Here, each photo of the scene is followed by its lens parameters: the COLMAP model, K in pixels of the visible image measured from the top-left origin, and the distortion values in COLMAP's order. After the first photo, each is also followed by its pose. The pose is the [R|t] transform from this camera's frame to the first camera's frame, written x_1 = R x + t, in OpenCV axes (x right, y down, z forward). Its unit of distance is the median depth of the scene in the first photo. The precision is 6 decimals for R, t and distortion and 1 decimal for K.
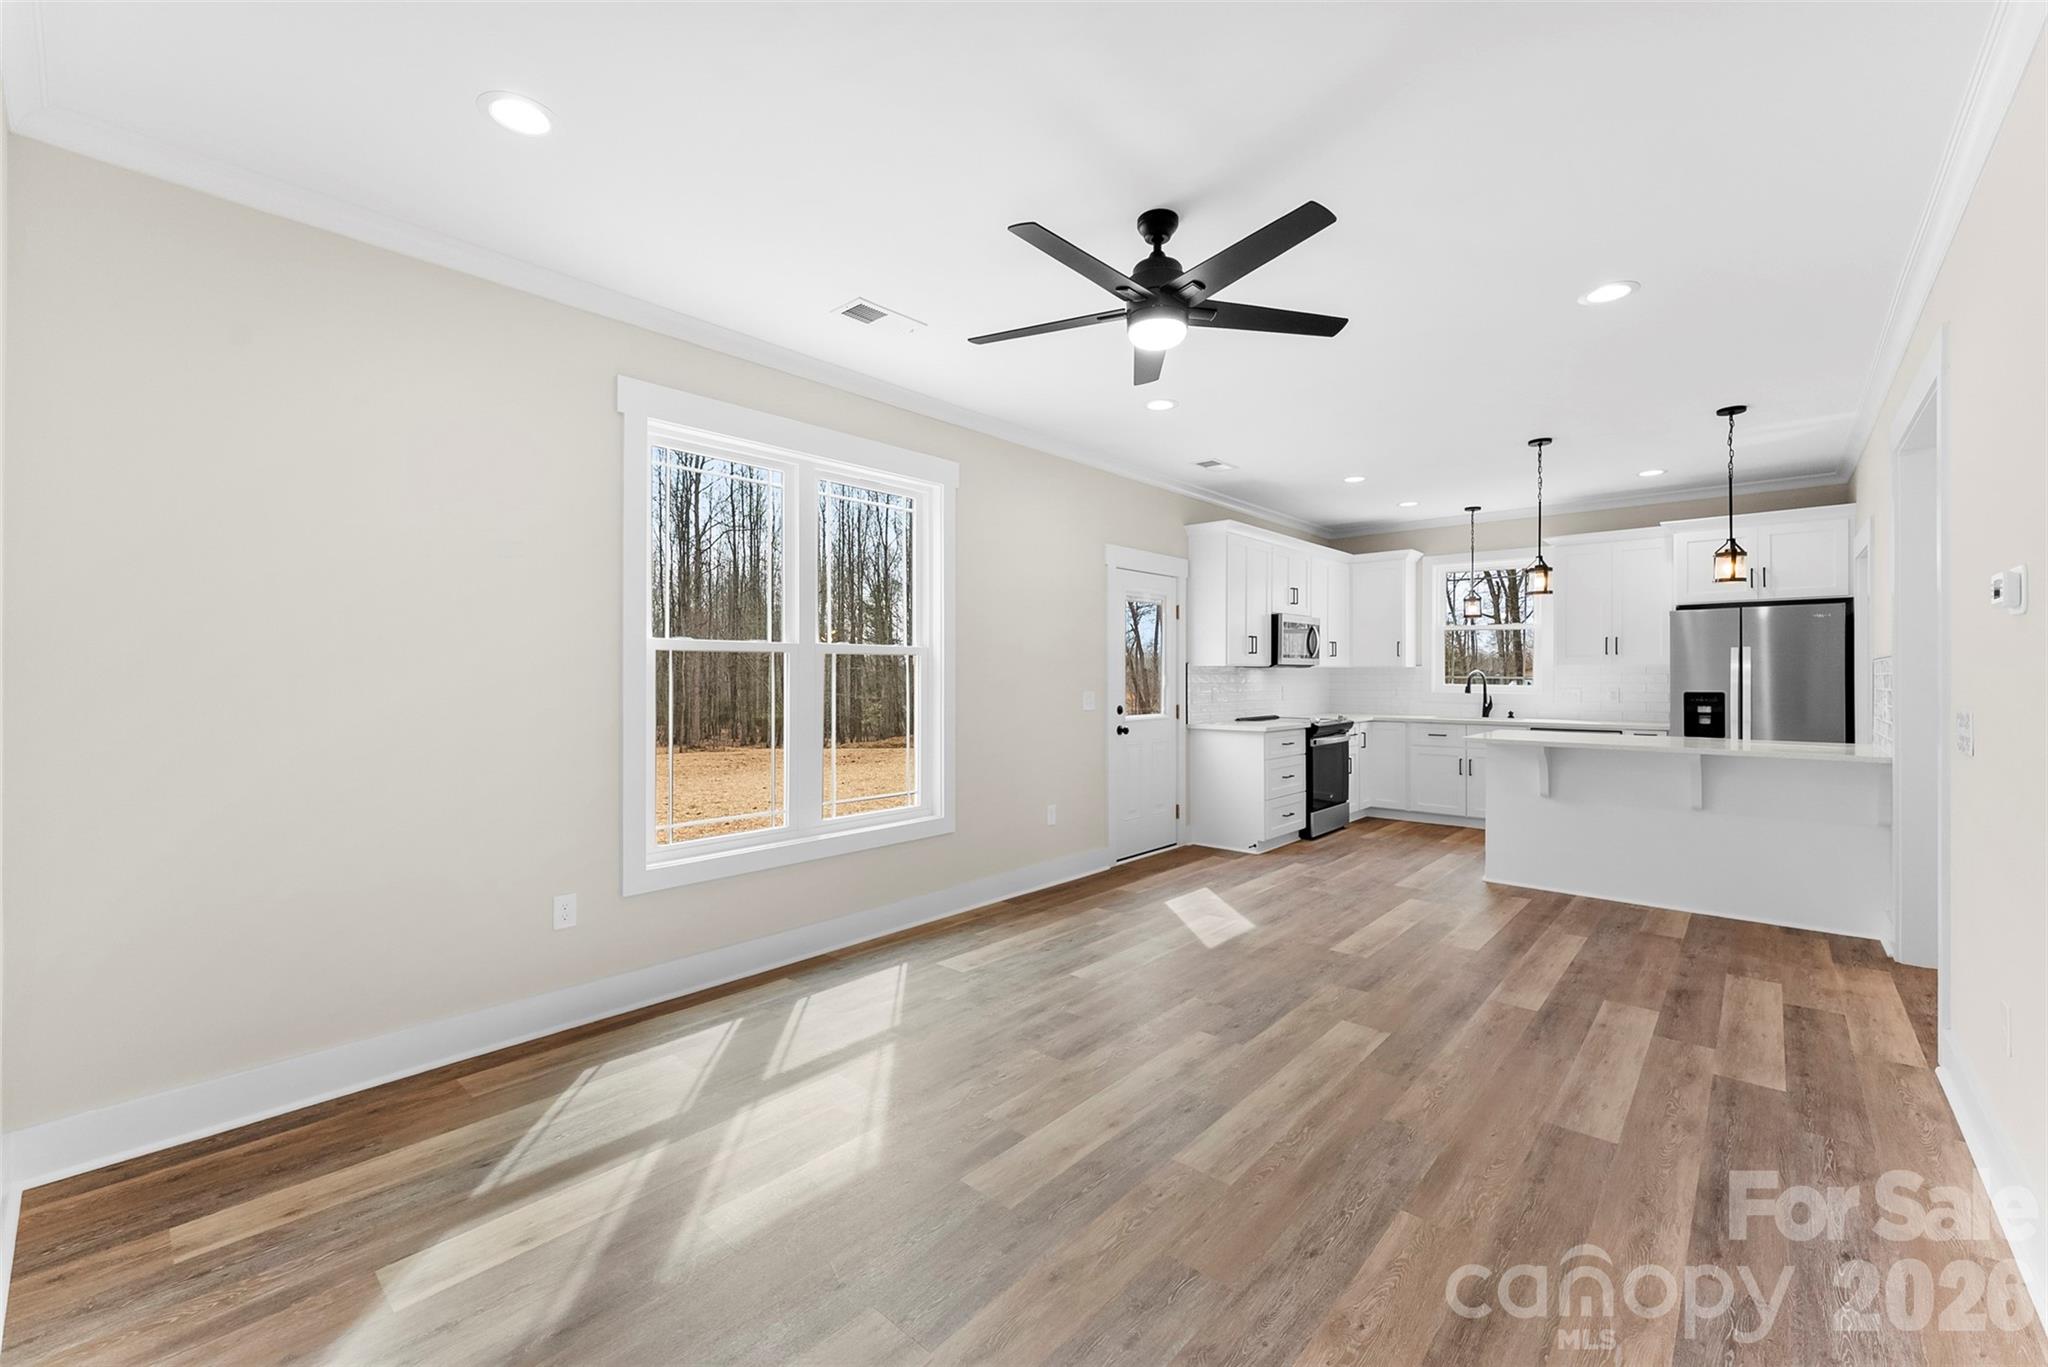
lens RADIAL K [[835.2, 0, 1005.3], [0, 835.2, 674.7], [0, 0, 1]] dist [-0.005774, 0.000360]
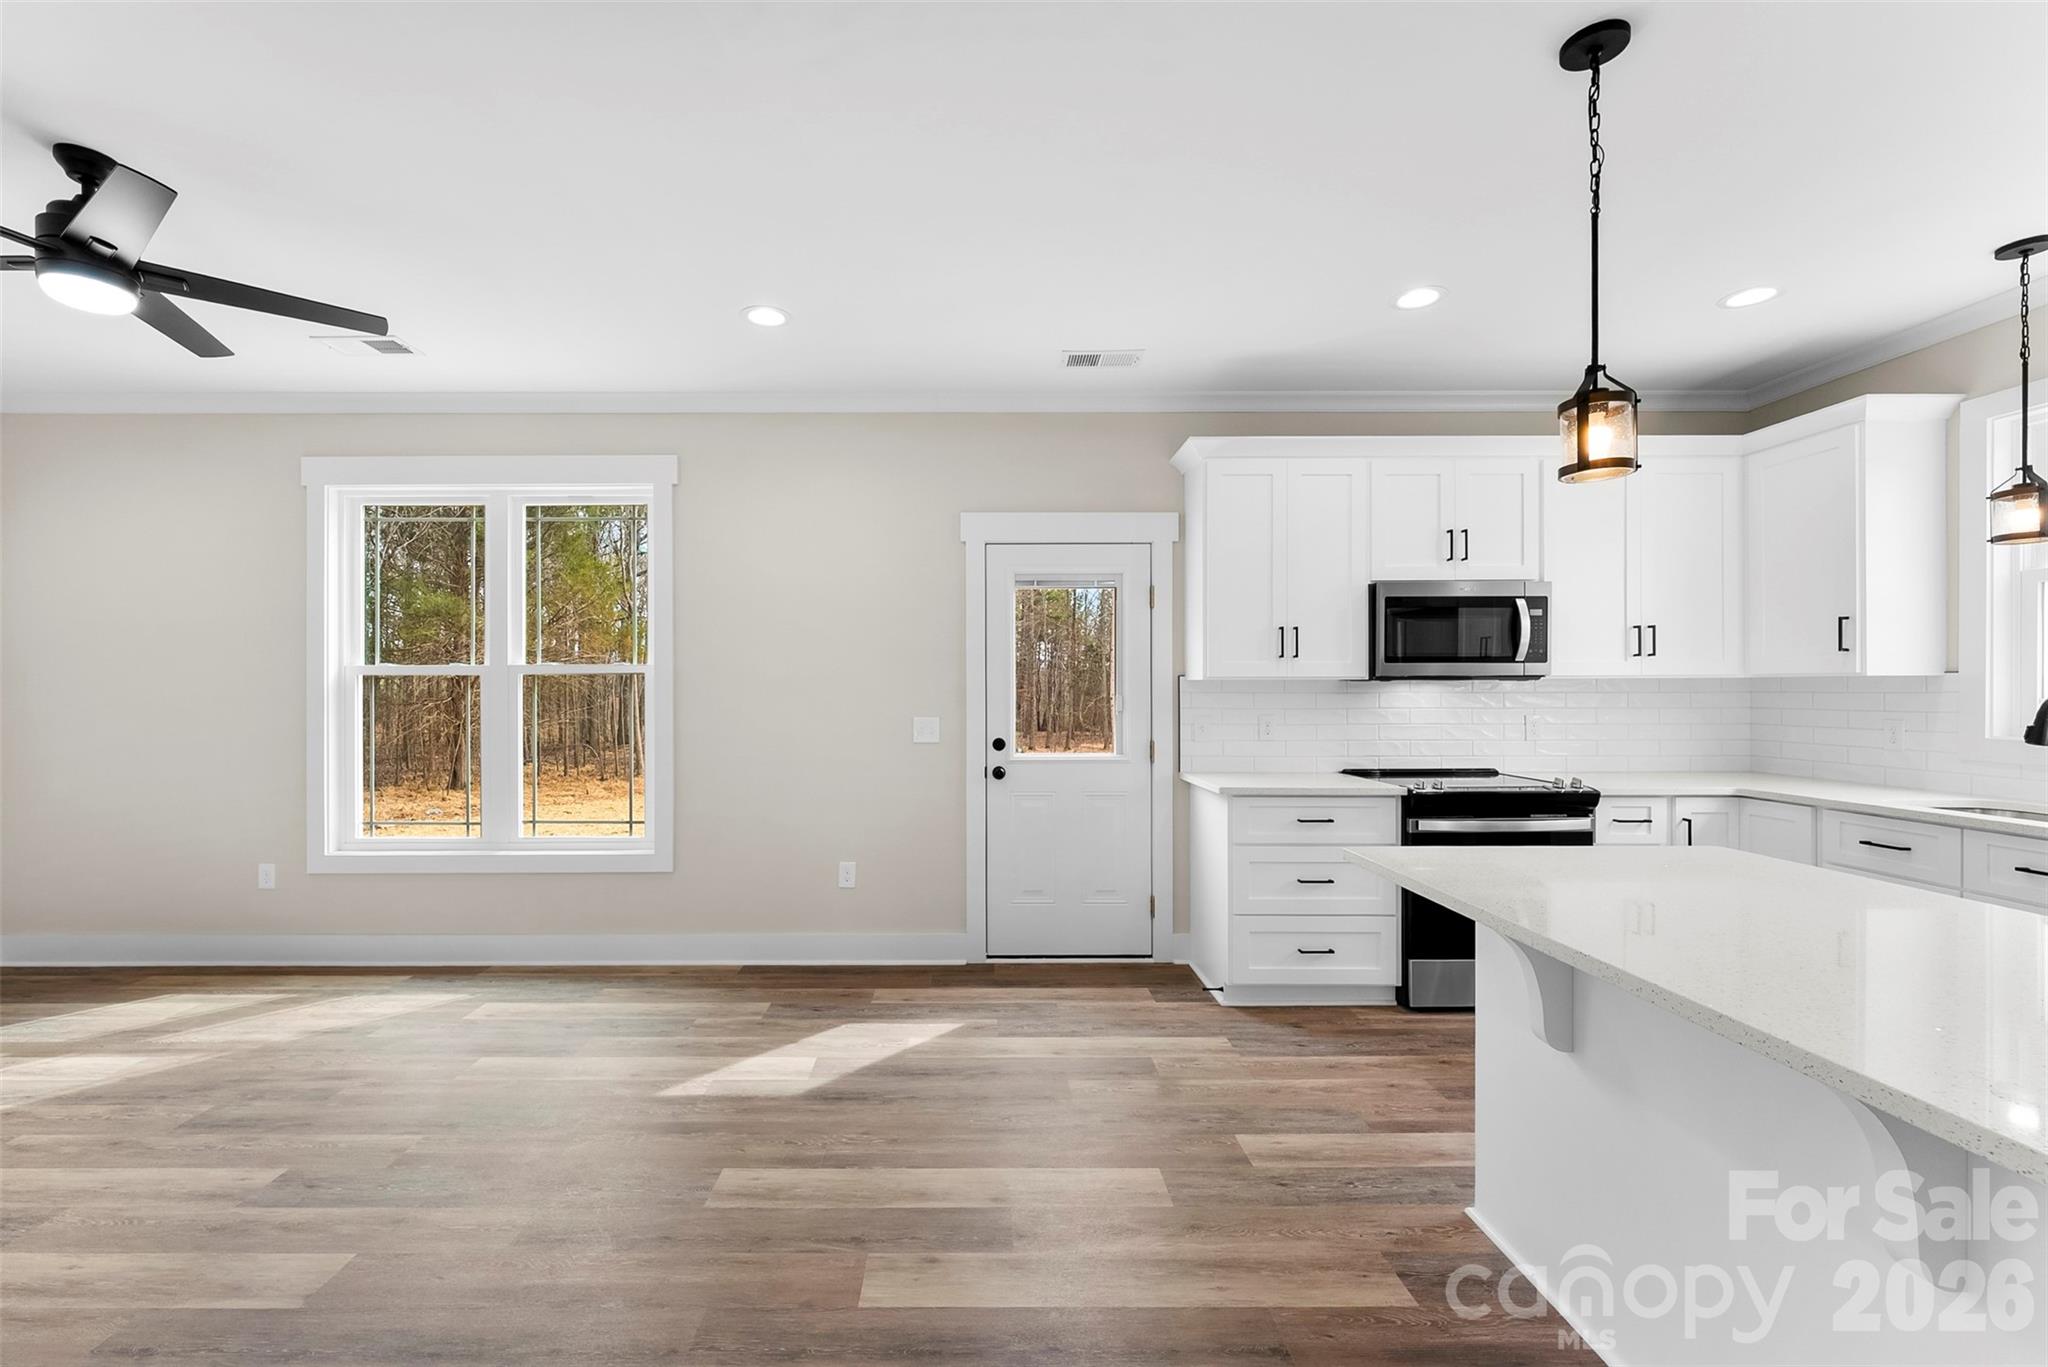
lens RADIAL K [[835.2, 0, 970.8], [0, 835.2, 697.8], [0, 0, 1]] dist [-0.005774, 0.000360]
pose [[0.675274, 0.004859, -0.737551, 0.974518], [0.002005, 0.999963, 0.008423, -0.004989], [0.737565, -0.007167, 0.675239, 0.768231]]
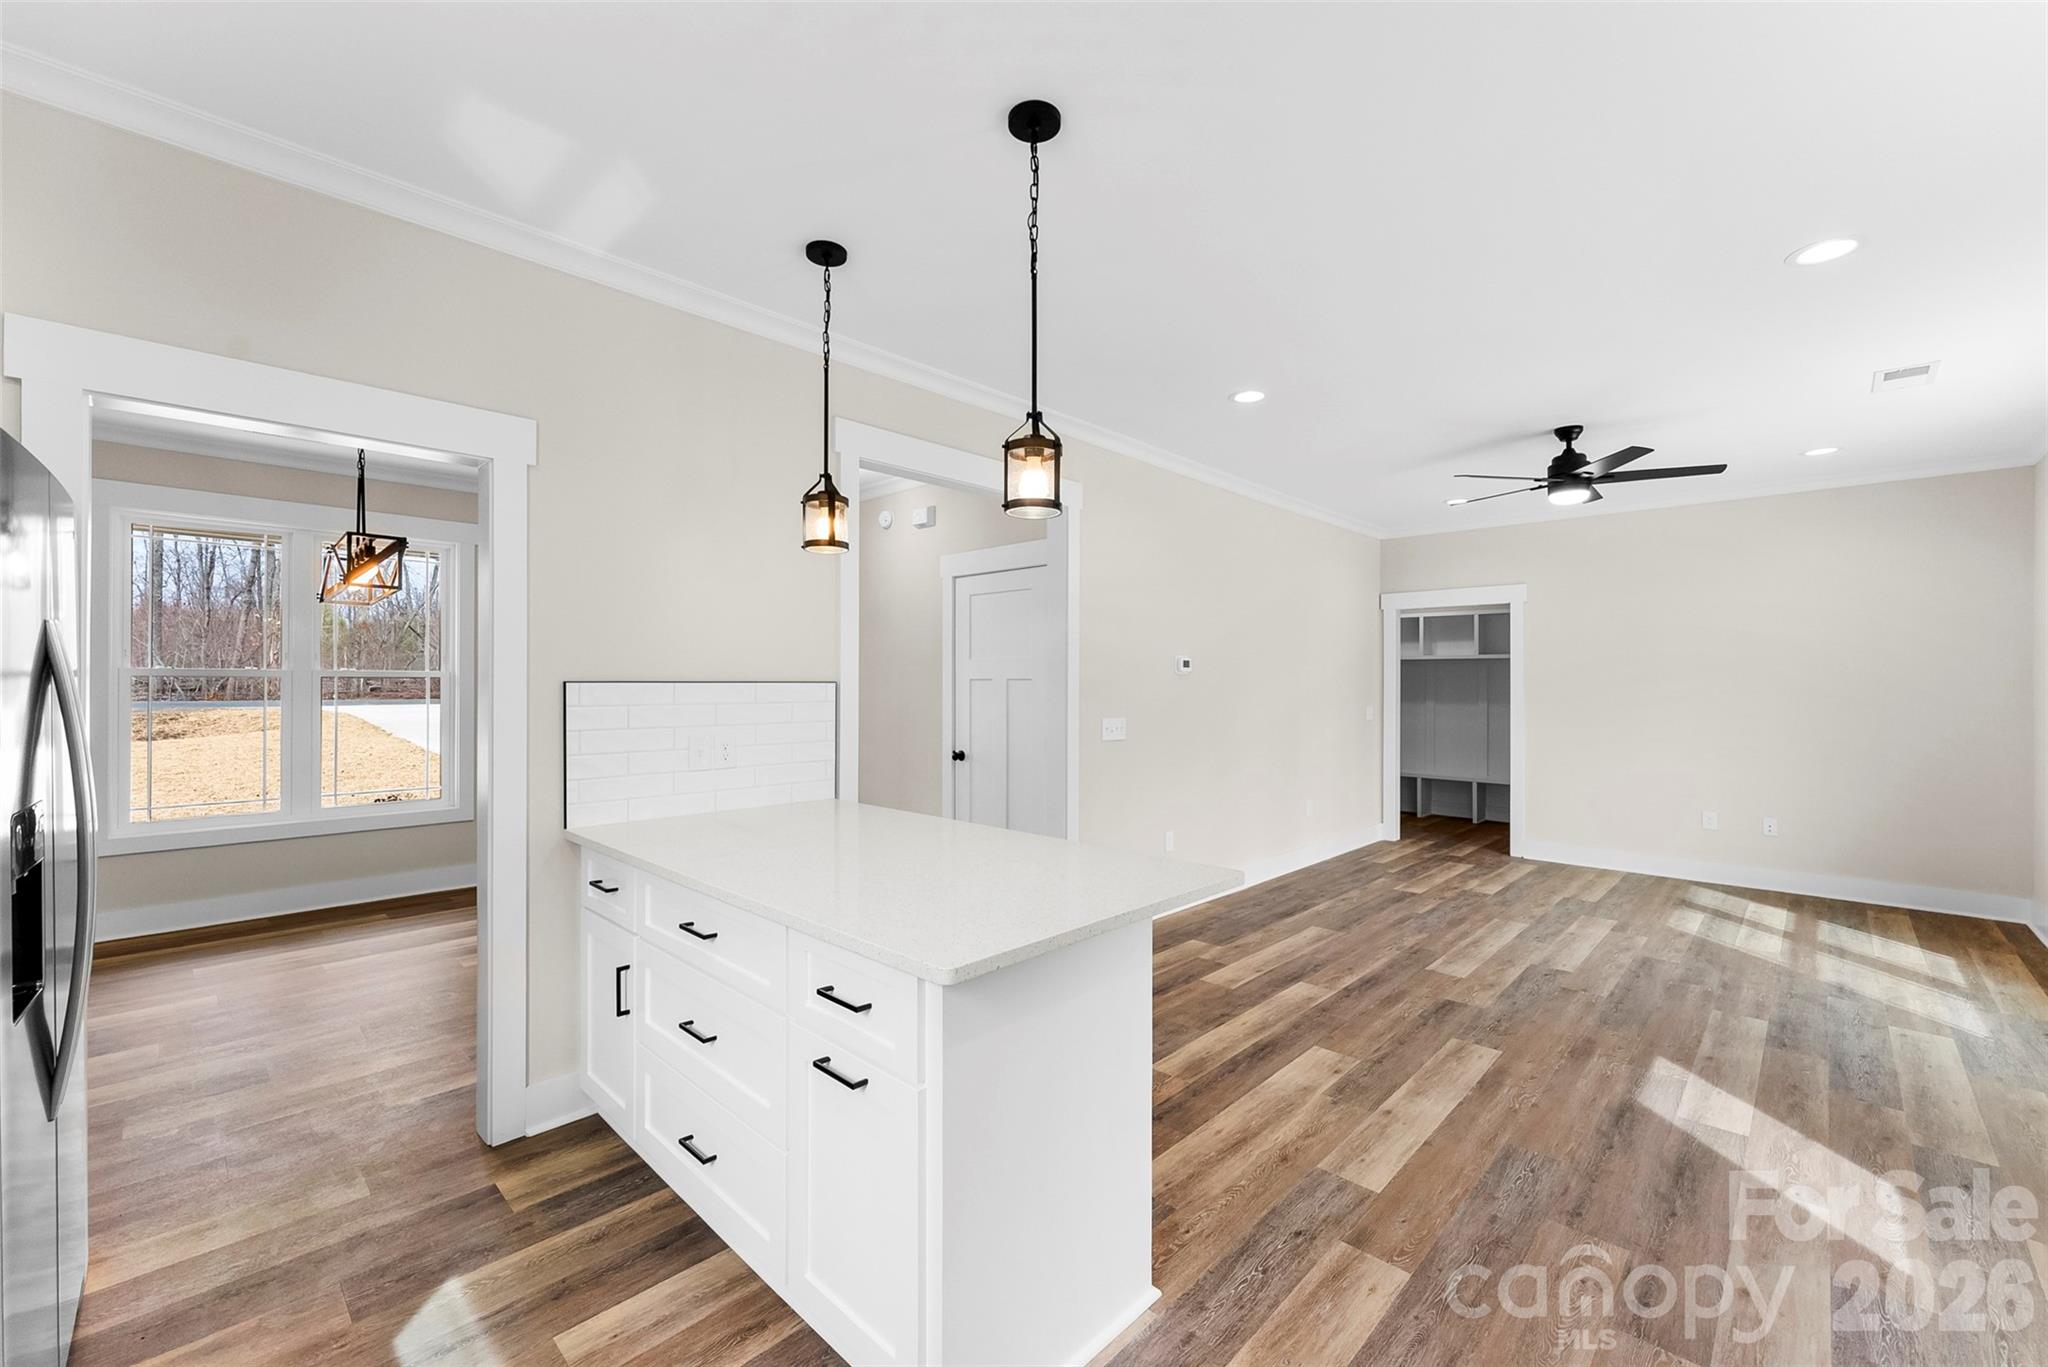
lens RADIAL K [[835.2, 0, 1026.6], [0, 835.2, 682.4], [0, 0, 1]] dist [-0.005774, 0.000360]
pose [[-0.999872, -0.002696, 0.015782, 0.863866], [-0.002659, 0.999994, 0.002352, -0.022735], [-0.015788, 0.002310, -0.999873, 1.874497]]
